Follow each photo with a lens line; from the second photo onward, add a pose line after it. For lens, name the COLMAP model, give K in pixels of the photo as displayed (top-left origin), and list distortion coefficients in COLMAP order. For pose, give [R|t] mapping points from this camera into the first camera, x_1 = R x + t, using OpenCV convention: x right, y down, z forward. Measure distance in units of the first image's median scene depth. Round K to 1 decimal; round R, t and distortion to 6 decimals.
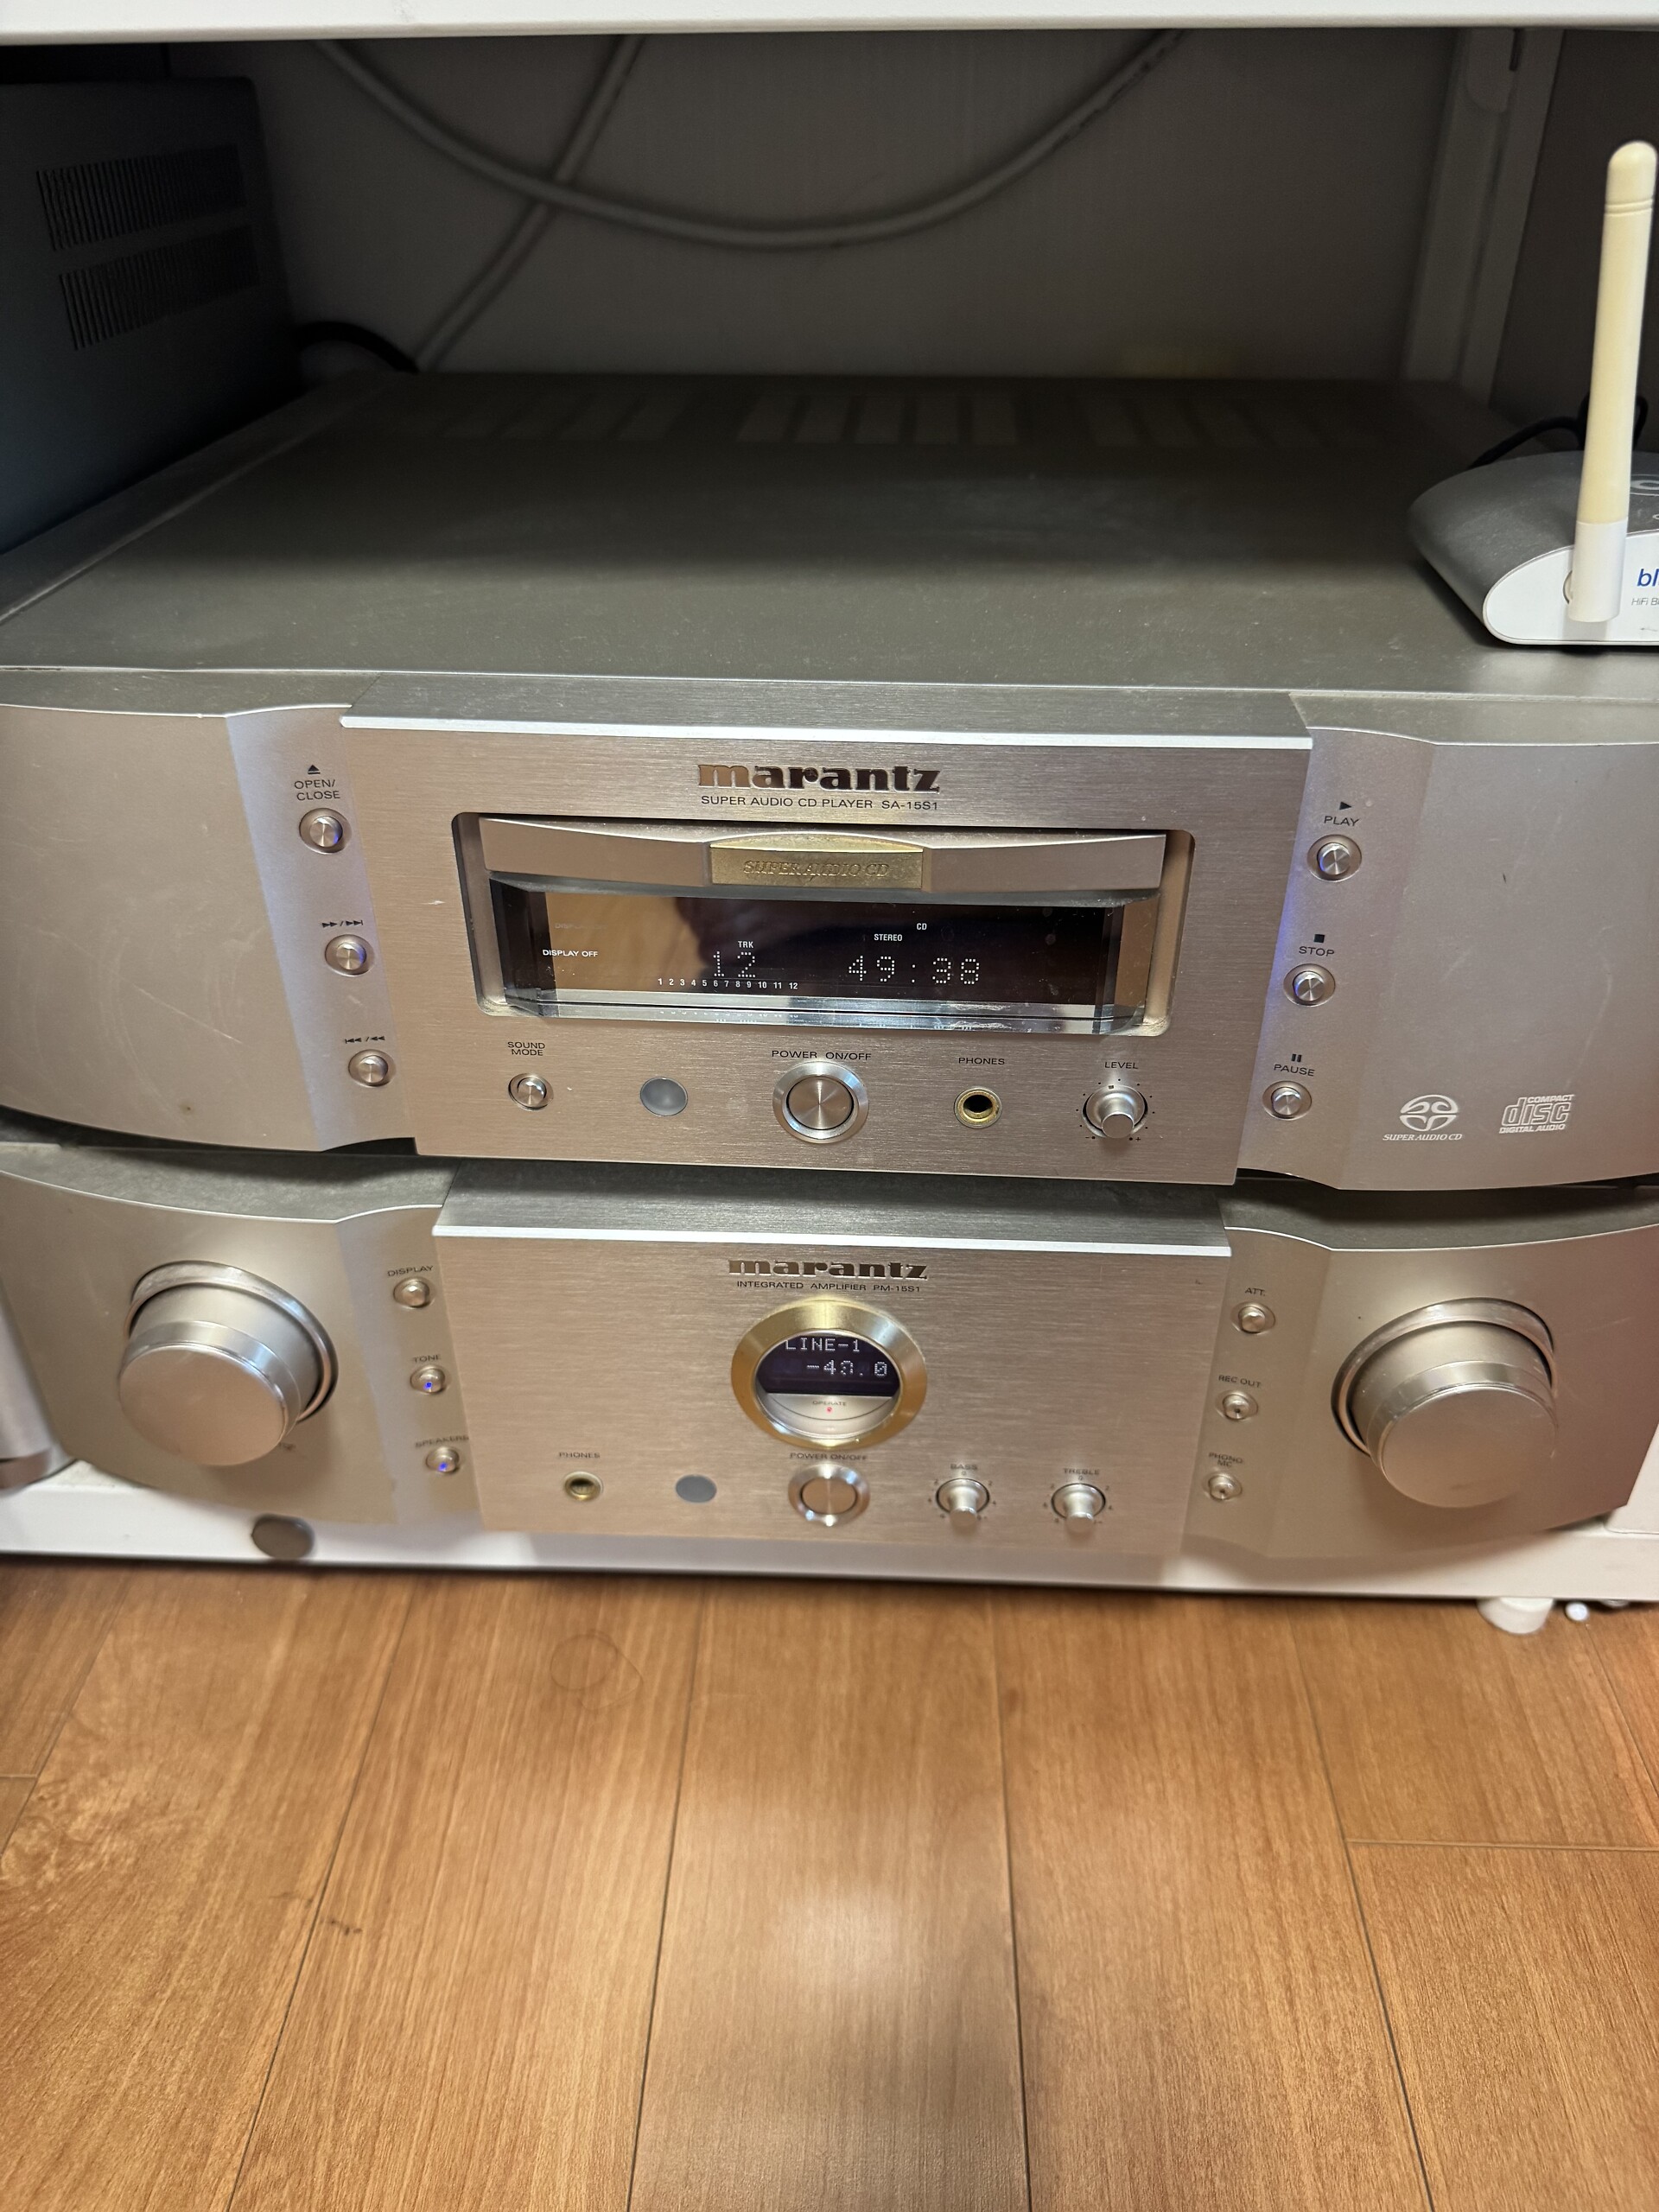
lens RADIAL K [[1596.8, 0, 822.3], [0, 1596.8, 1100.0], [0, 0, 1]] dist [0.076357, -0.265733]
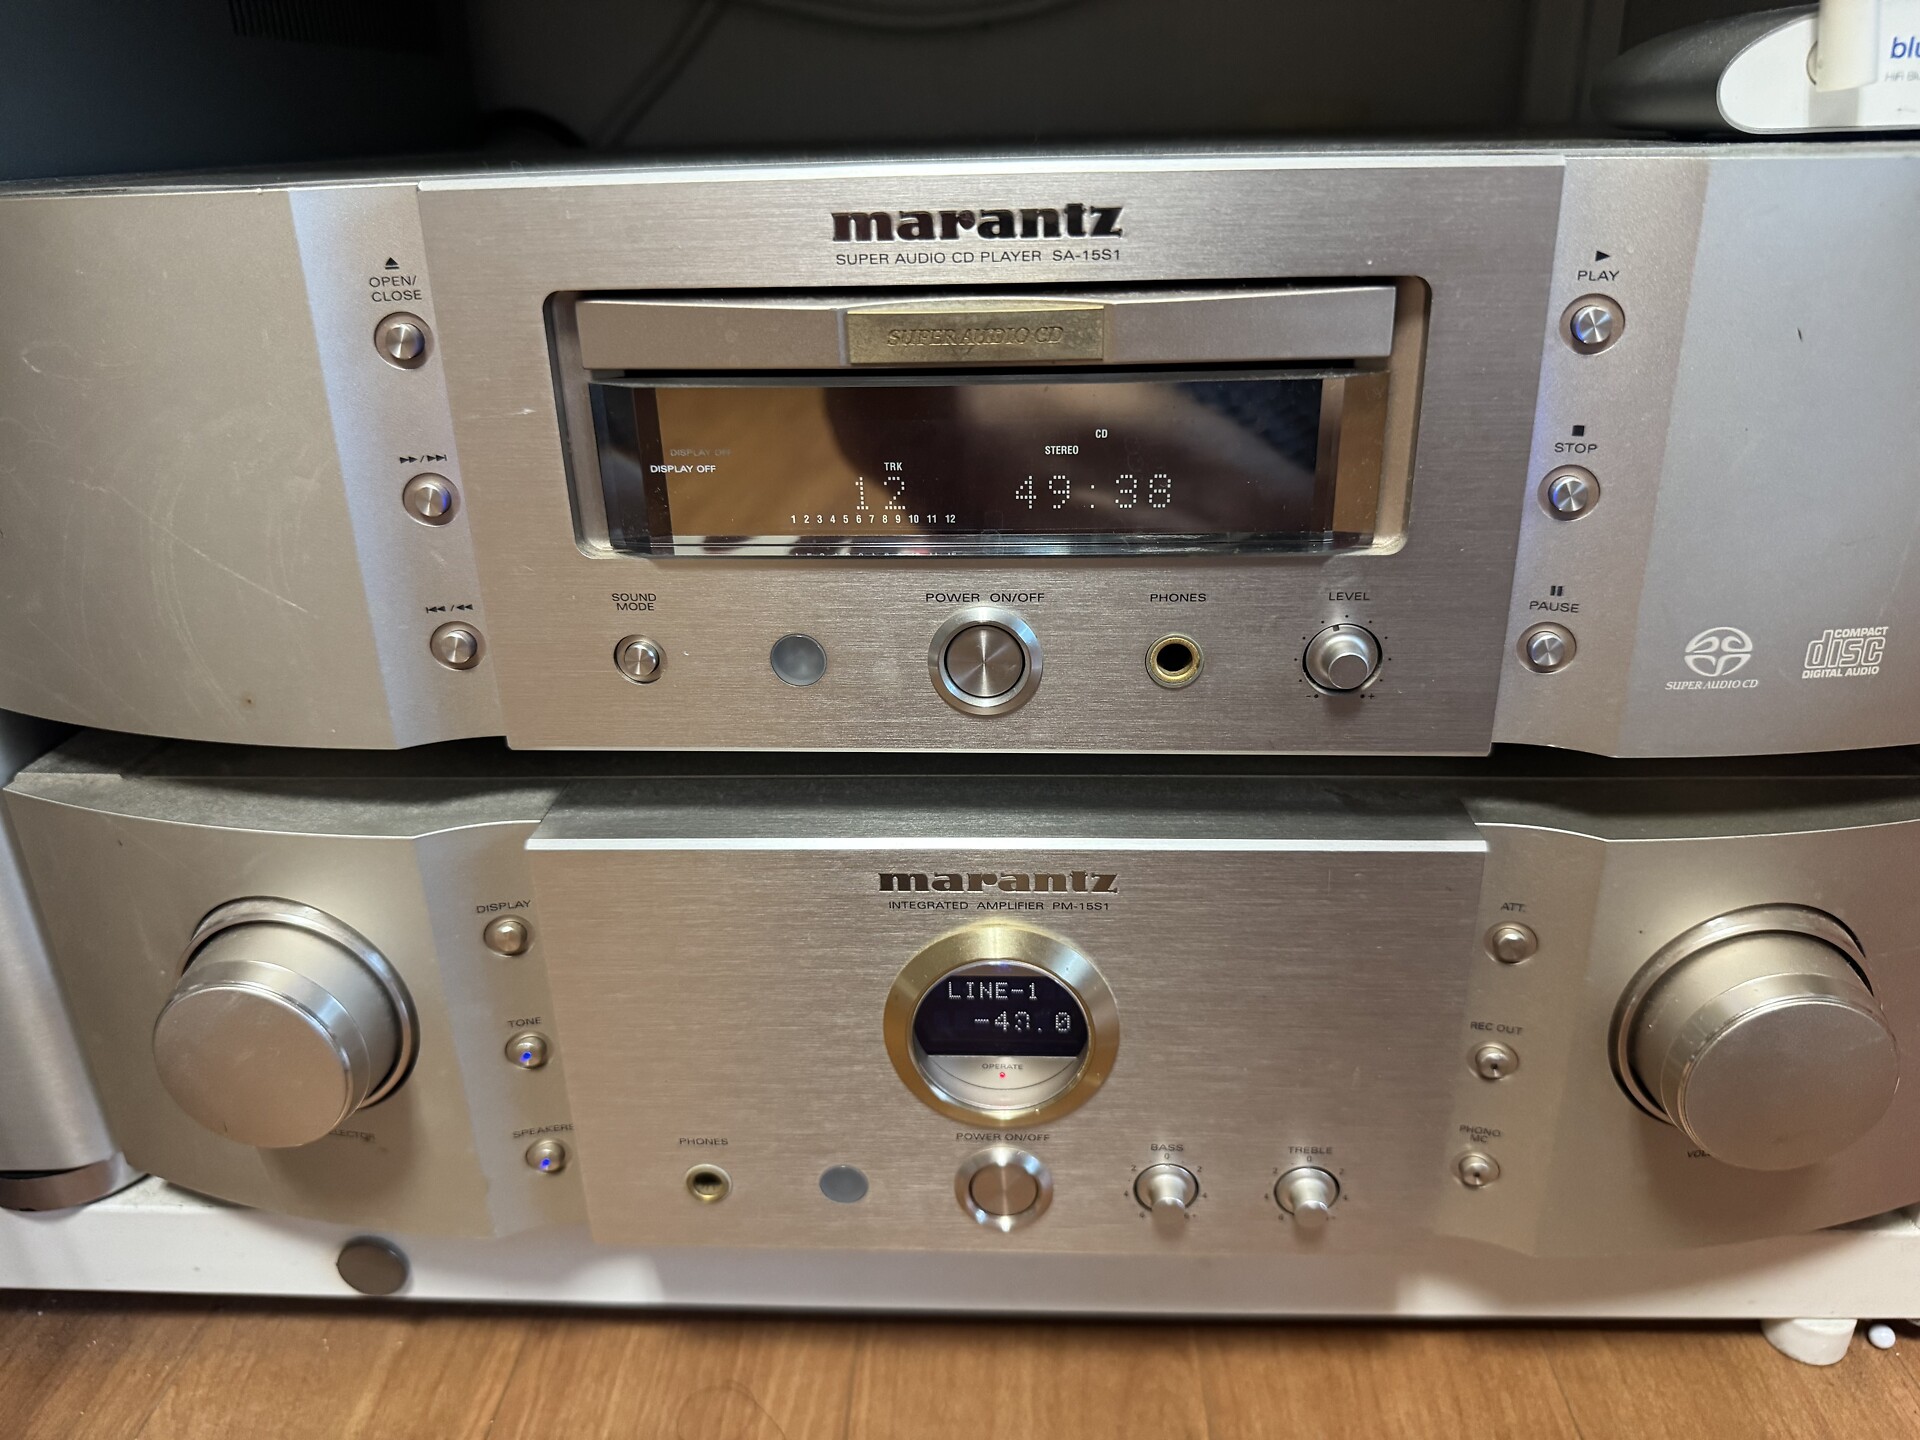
lens RADIAL K [[1410.1, 0, 960.0], [0, 1410.1, 720.0], [0, 0, 1]] dist [-0.037994, -0.006717]
pose [[0.999725, -0.019131, -0.013540, -0.004363], [0.016429, 0.984021, -0.177294, 0.141243], [0.016716, 0.177023, 0.984065, 0.251425]]
